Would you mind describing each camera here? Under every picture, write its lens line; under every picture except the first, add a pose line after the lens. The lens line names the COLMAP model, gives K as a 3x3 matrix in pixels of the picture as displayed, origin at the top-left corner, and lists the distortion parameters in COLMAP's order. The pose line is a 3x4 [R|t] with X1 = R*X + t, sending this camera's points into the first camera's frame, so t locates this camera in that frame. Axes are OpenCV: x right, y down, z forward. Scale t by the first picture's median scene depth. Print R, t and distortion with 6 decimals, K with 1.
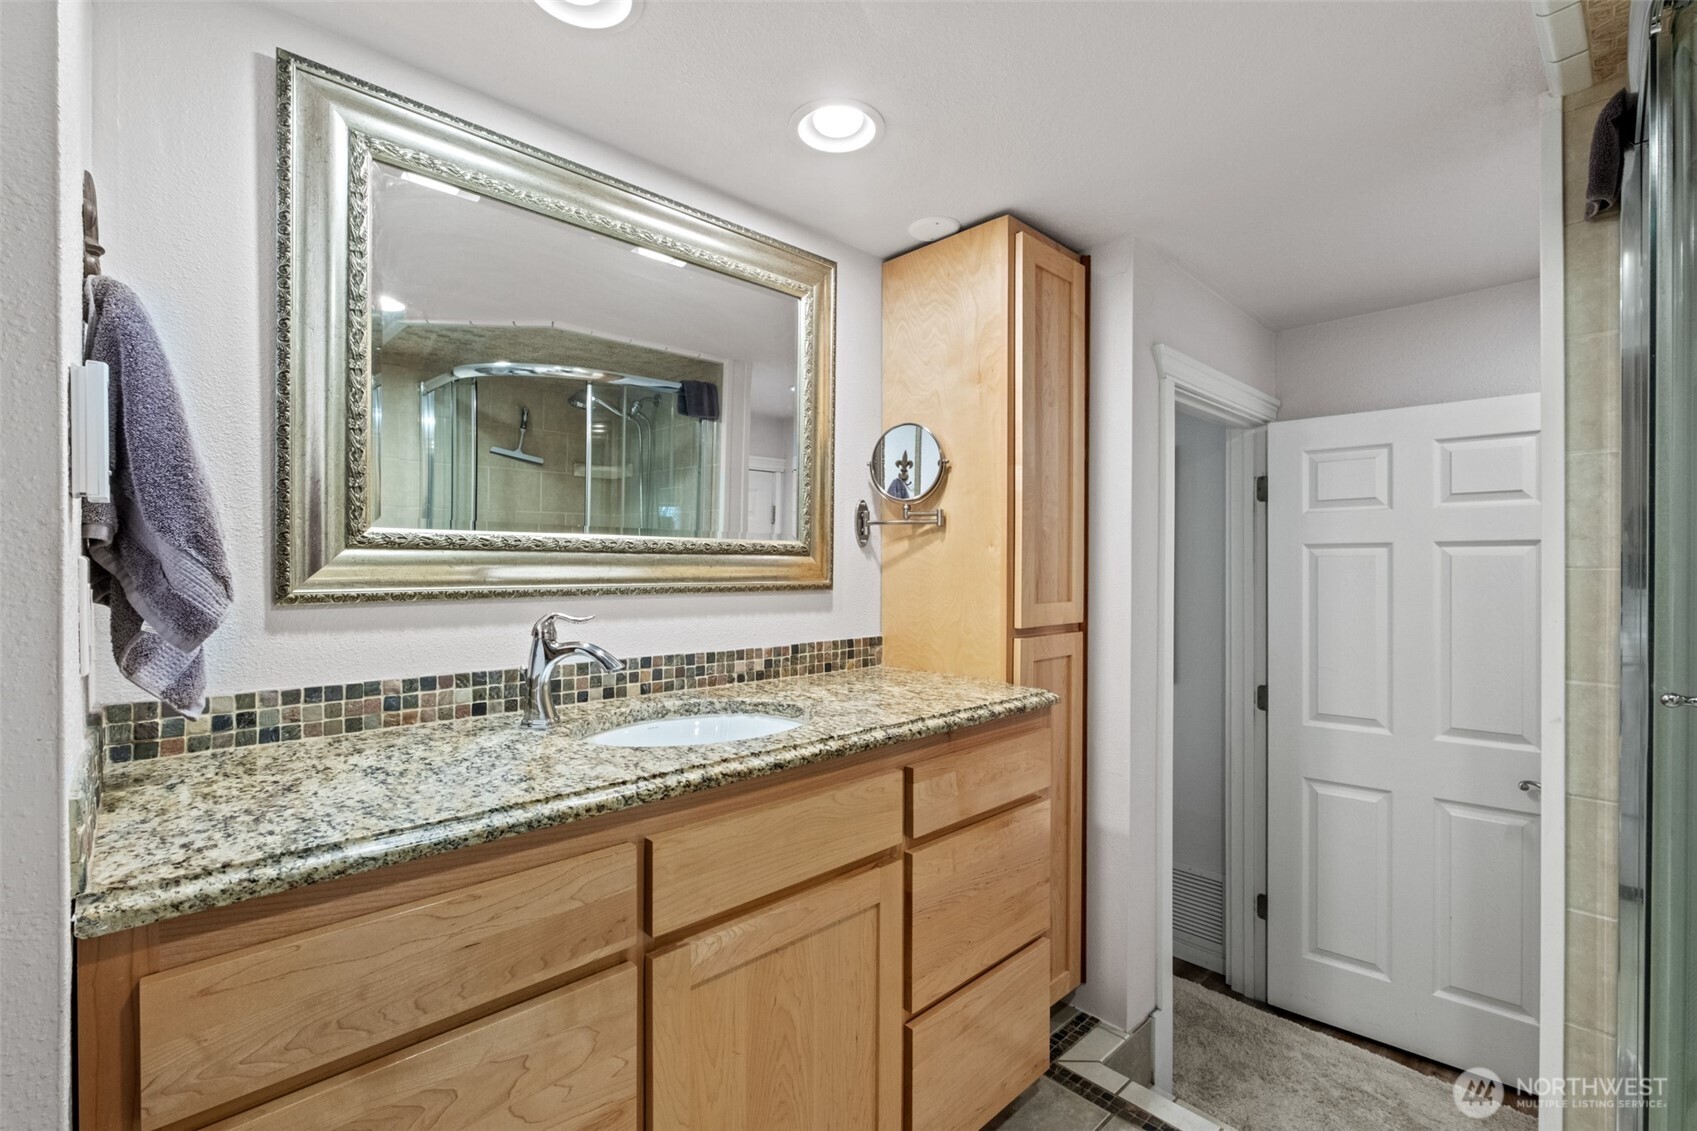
lens RADIAL K [[748.5, 0, 846.9], [0, 748.5, 563.6], [0, 0, 1]] dist [-0.010216, 0.000938]
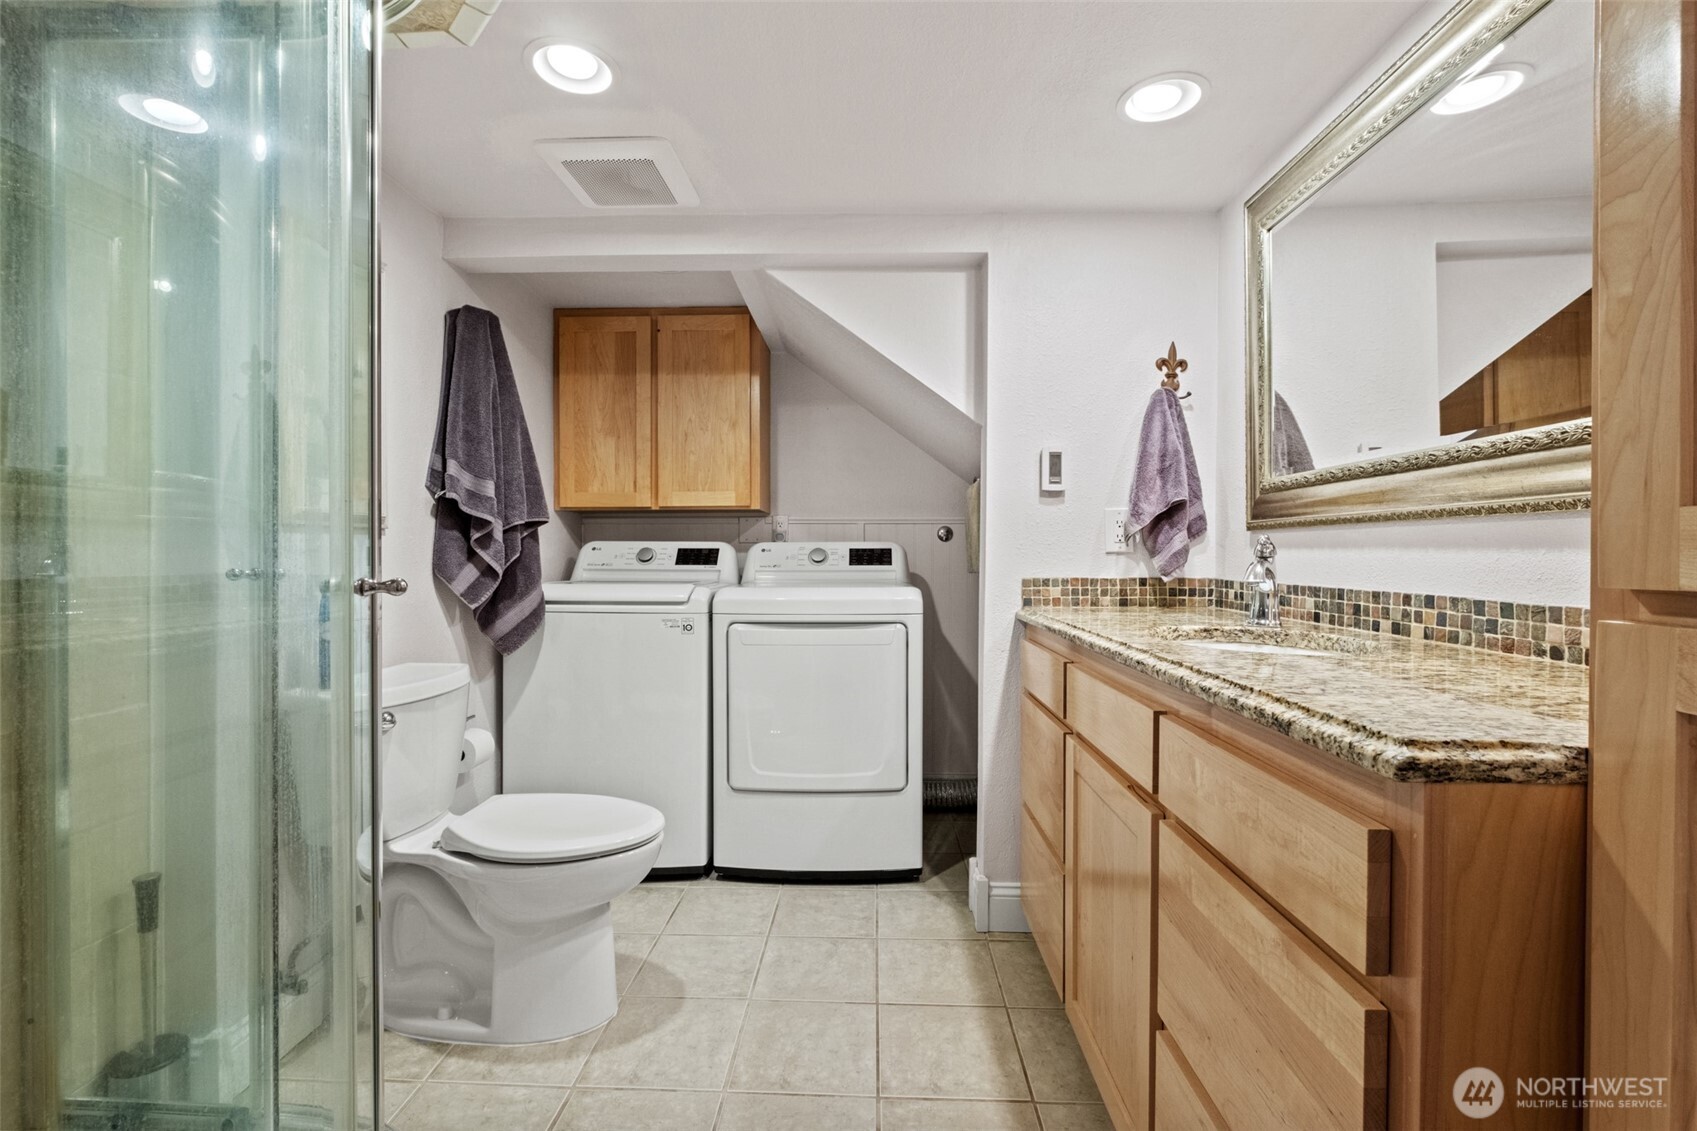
lens RADIAL K [[748.5, 0, 847.6], [0, 748.5, 561.8], [0, 0, 1]] dist [-0.010216, 0.000938]
pose [[-0.713199, 0.002872, -0.700955, 0.775665], [-0.003645, 0.999963, 0.007806, 0.084654], [0.700952, 0.008122, -0.713162, 1.144111]]
